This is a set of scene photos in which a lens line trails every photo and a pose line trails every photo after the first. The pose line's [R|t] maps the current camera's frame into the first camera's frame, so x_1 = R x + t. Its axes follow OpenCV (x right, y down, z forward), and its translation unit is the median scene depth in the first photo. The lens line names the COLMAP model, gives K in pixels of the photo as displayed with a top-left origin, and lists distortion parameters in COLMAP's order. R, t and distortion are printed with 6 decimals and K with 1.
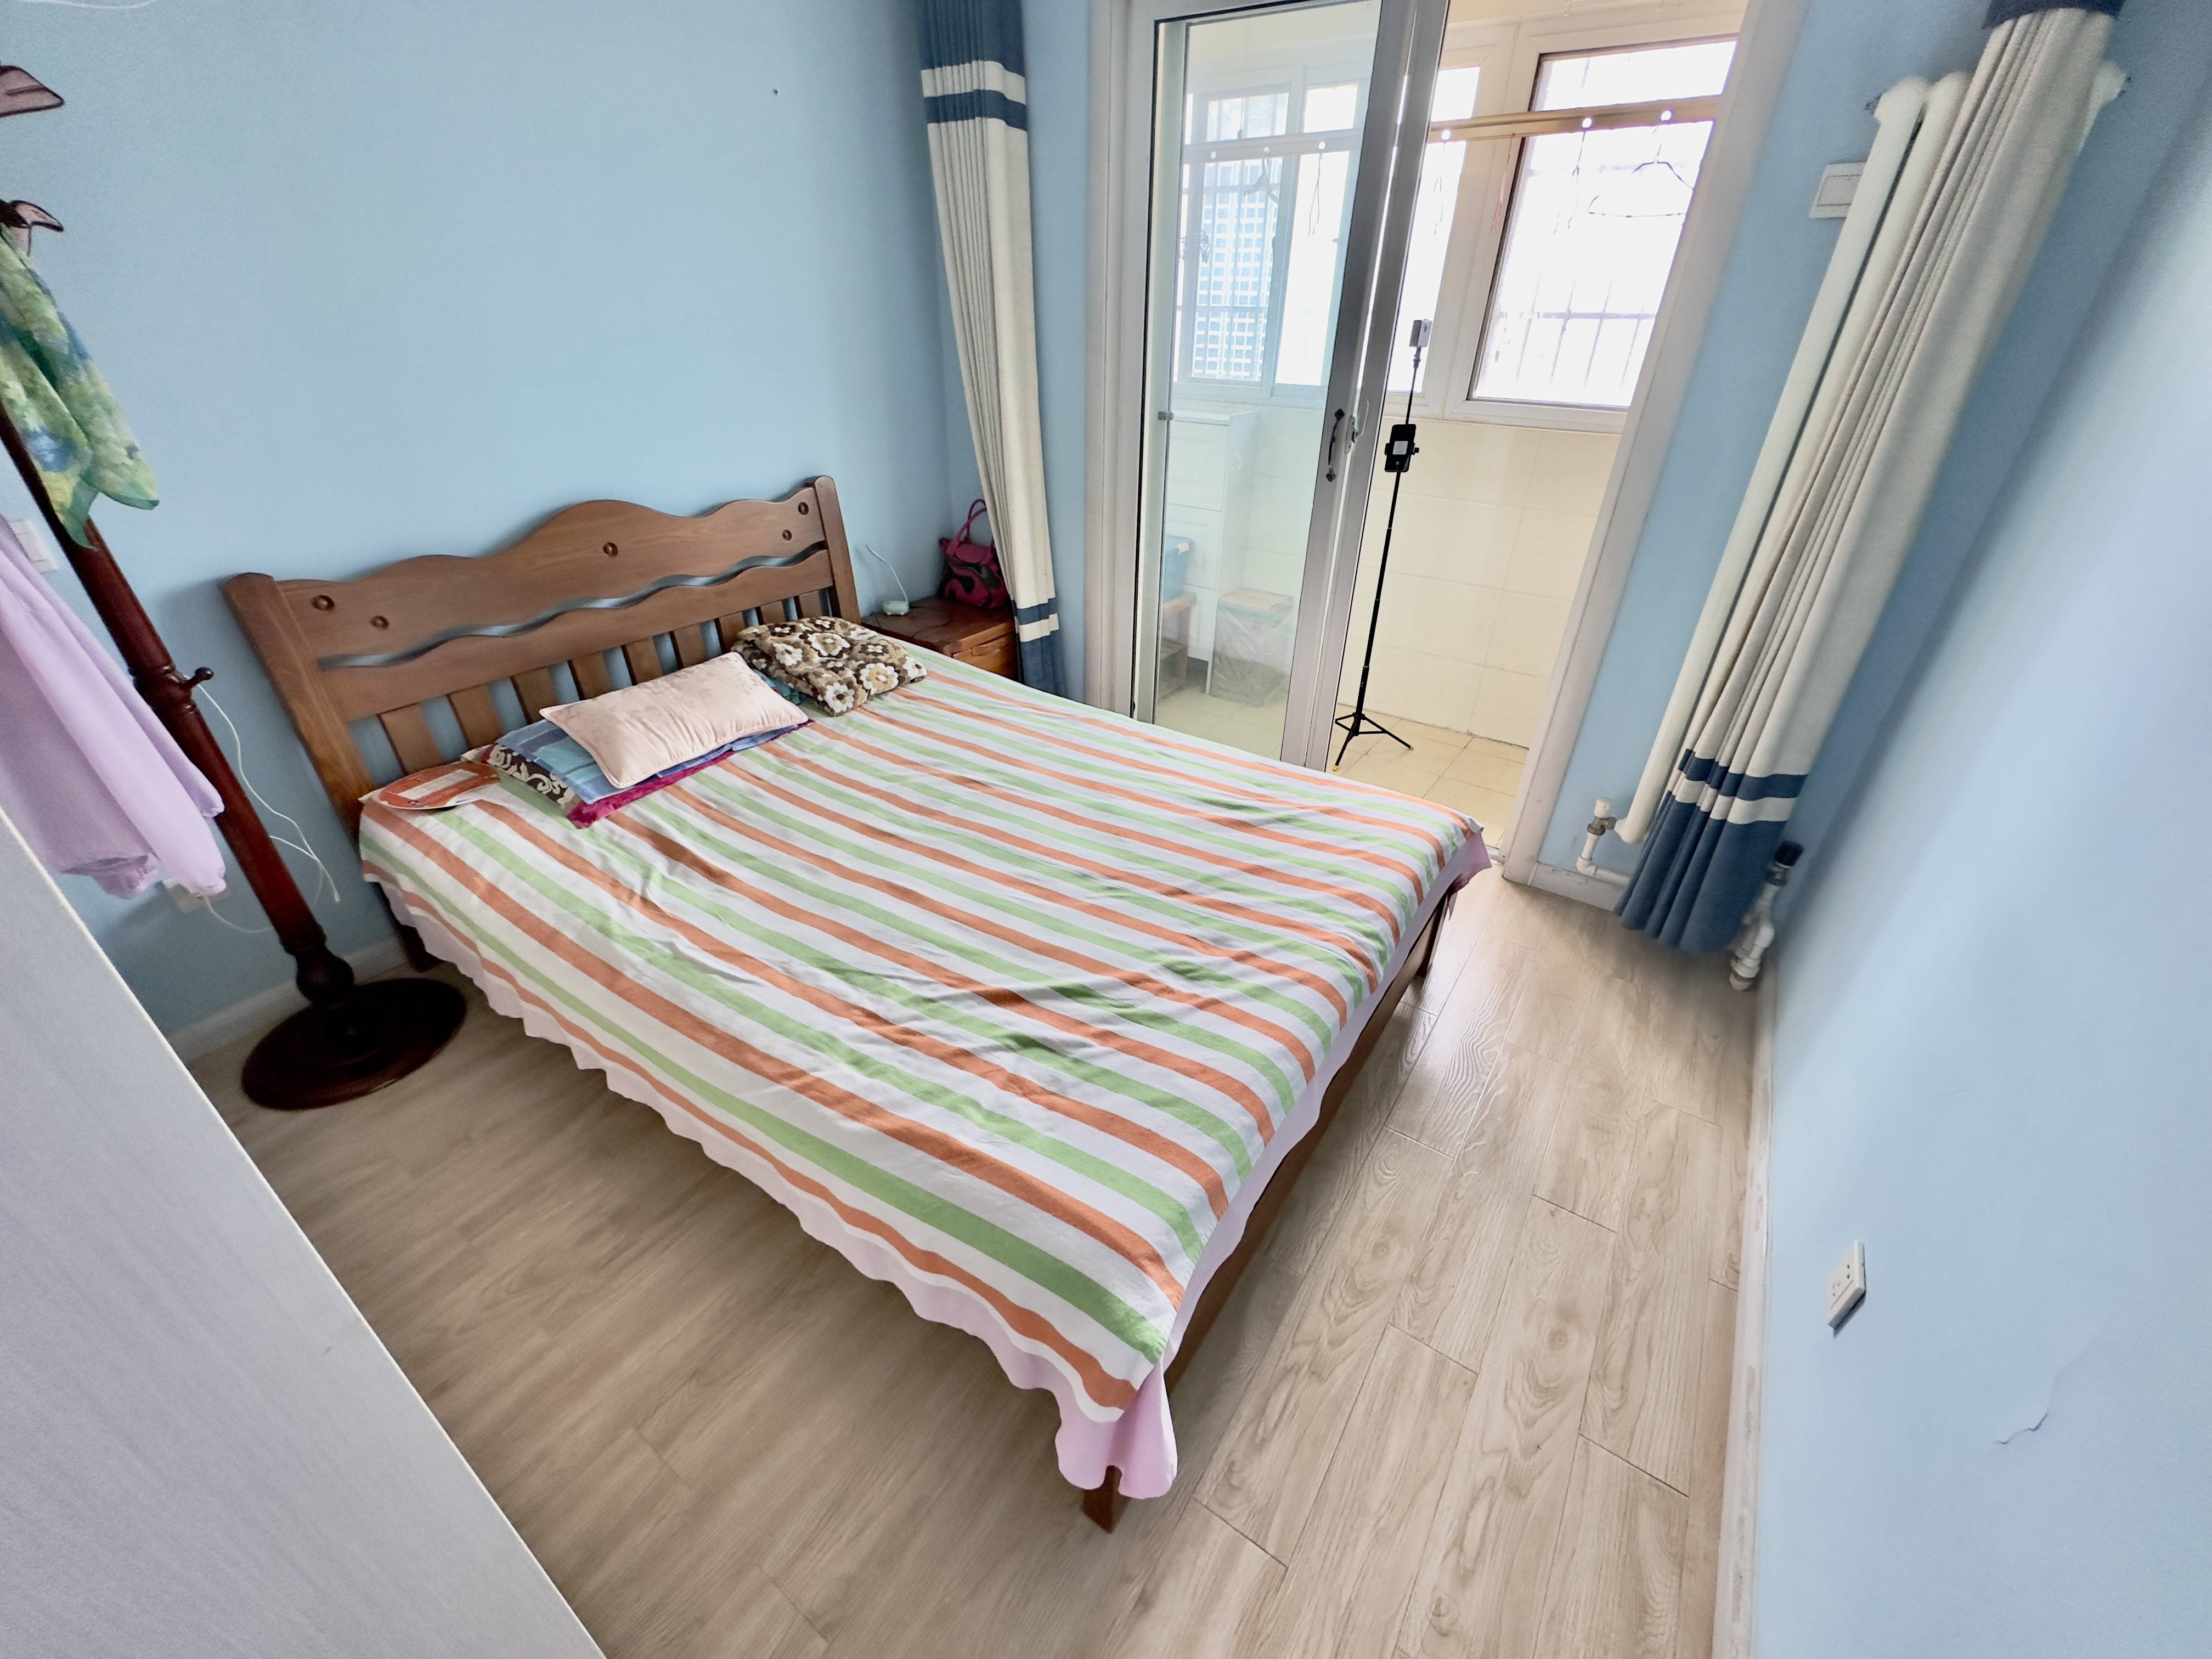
lens RADIAL K [[886.2, 0, 1107.1], [0, 886.2, 828.4], [0, 0, 1]] dist [-0.000197, -0.000223]
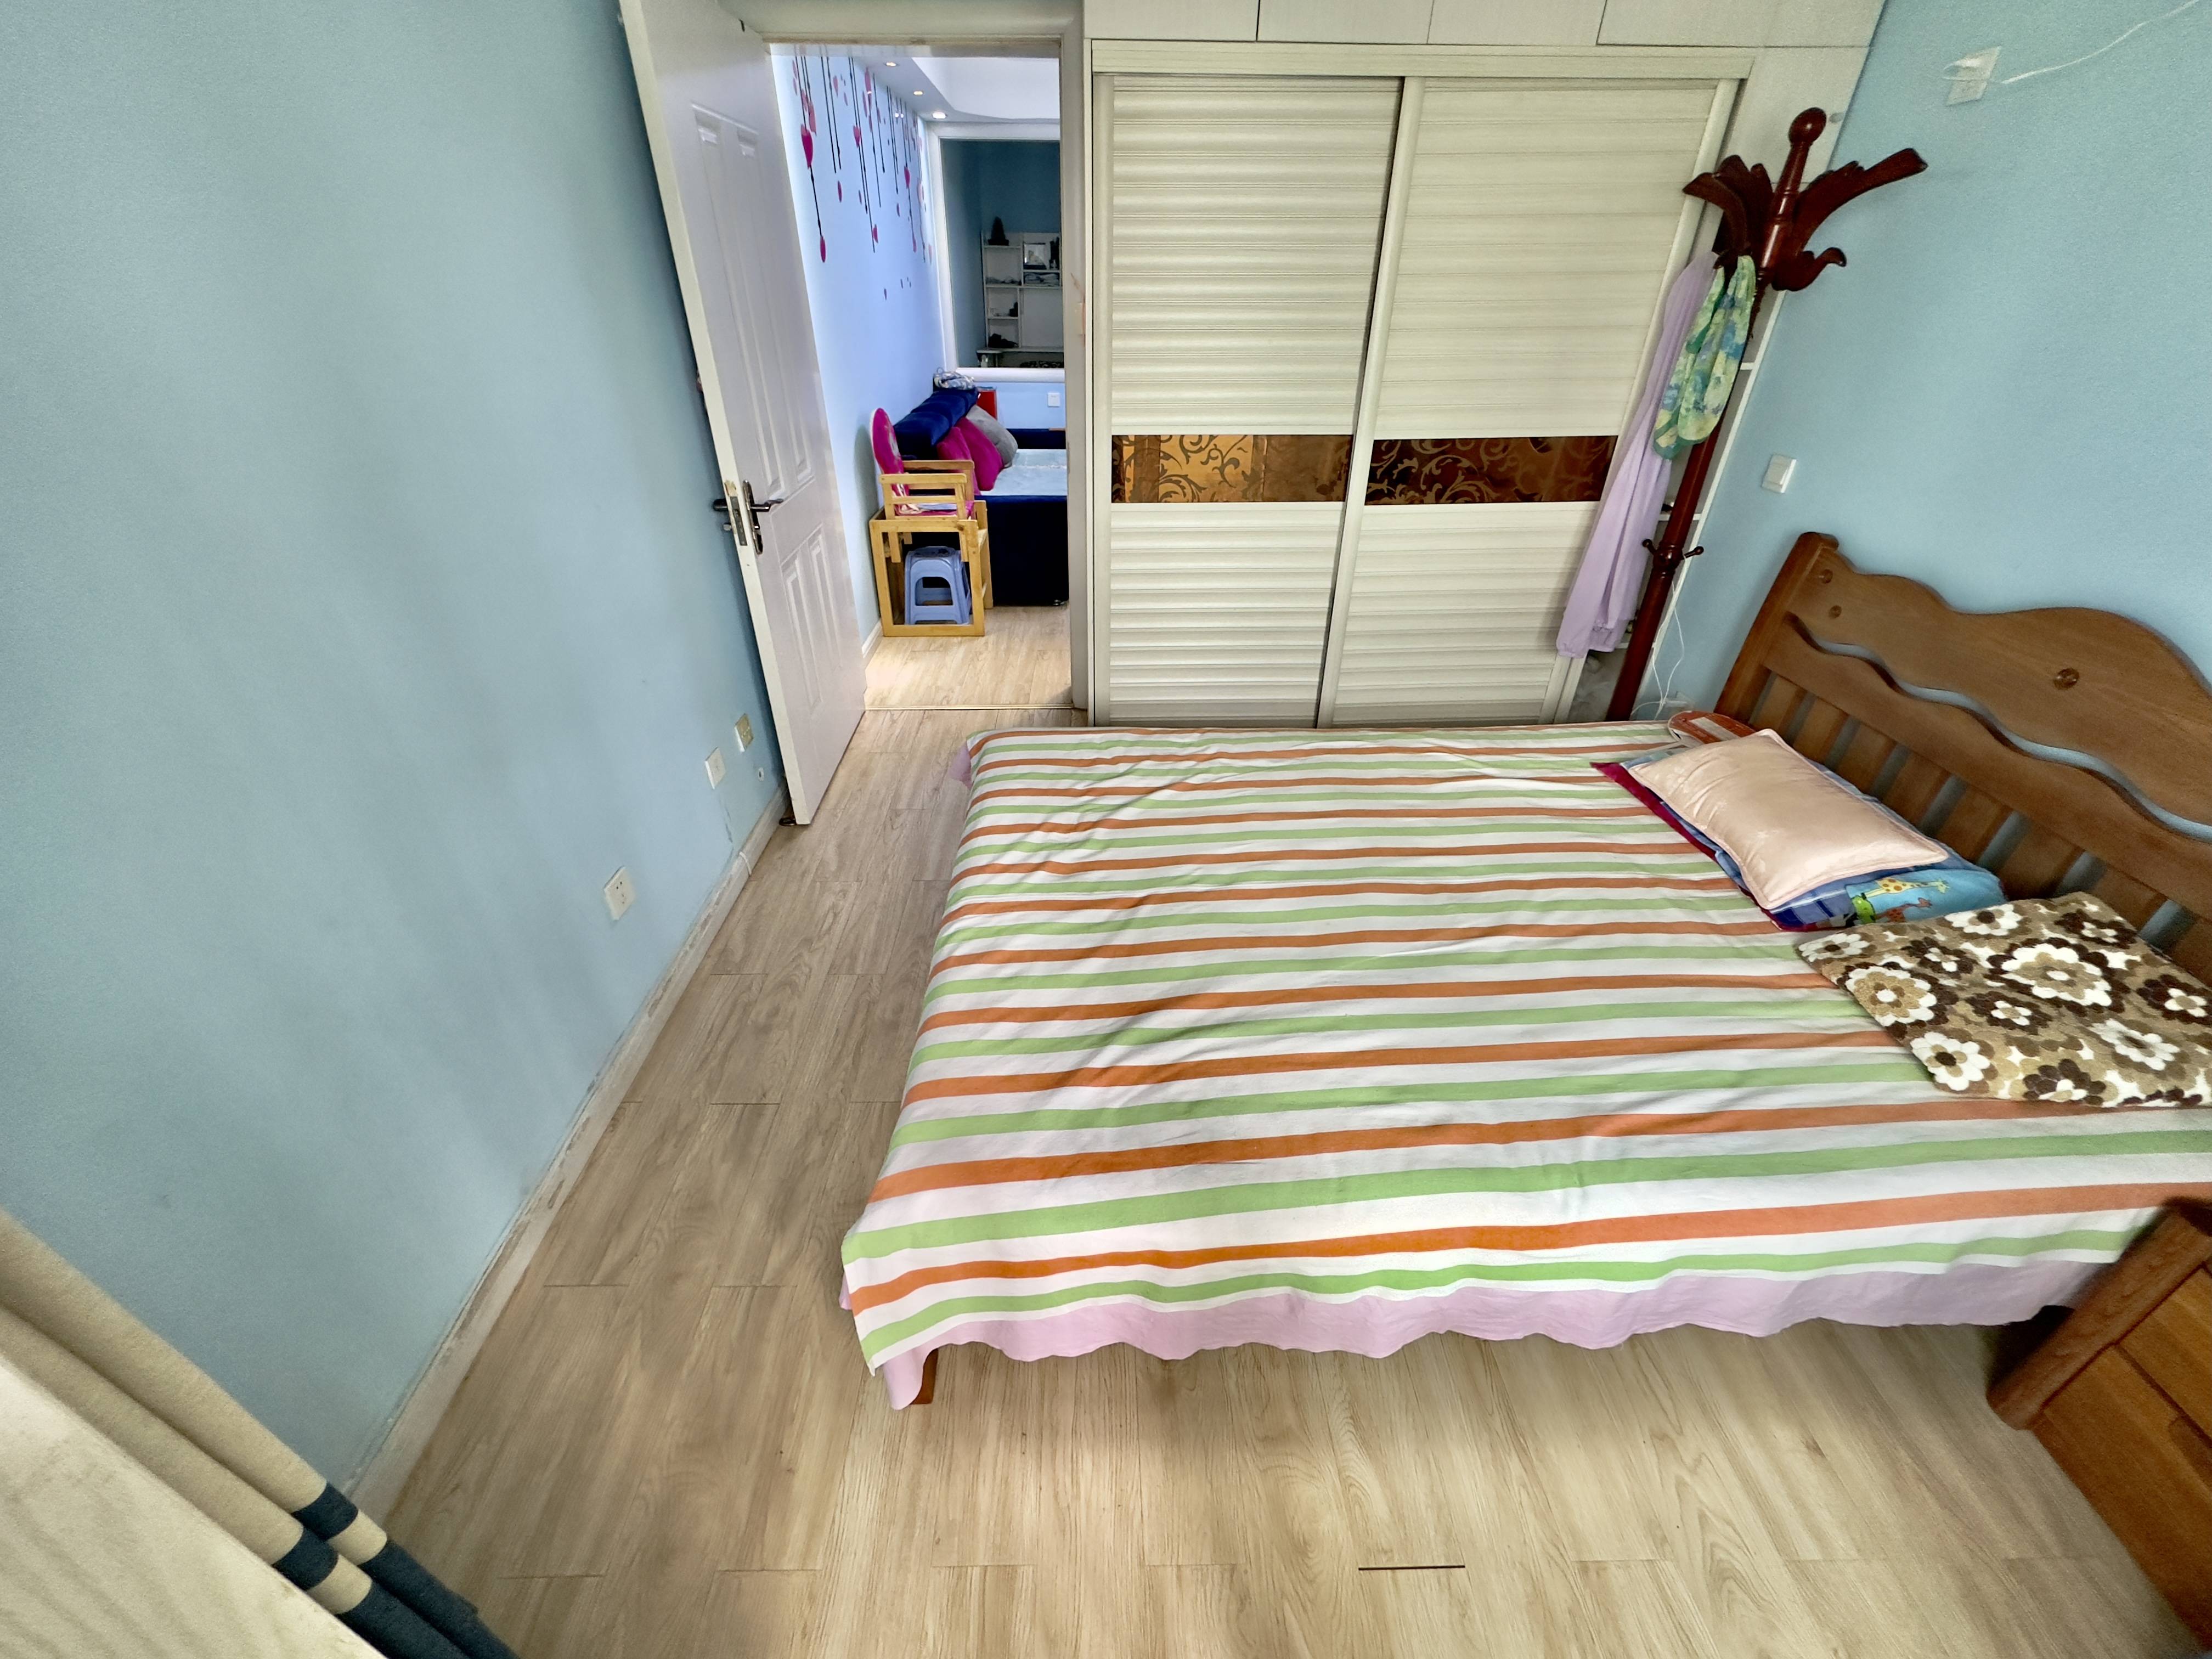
lens RADIAL K [[886.2, 0, 1115.1], [0, 886.2, 834.4], [0, 0, 1]] dist [-0.000197, -0.000223]
pose [[-0.814143, 0.292840, -0.501414, 0.429189], [-0.310777, 0.509680, 0.802274, -0.564923], [0.490499, 0.808994, -0.323945, 0.931548]]
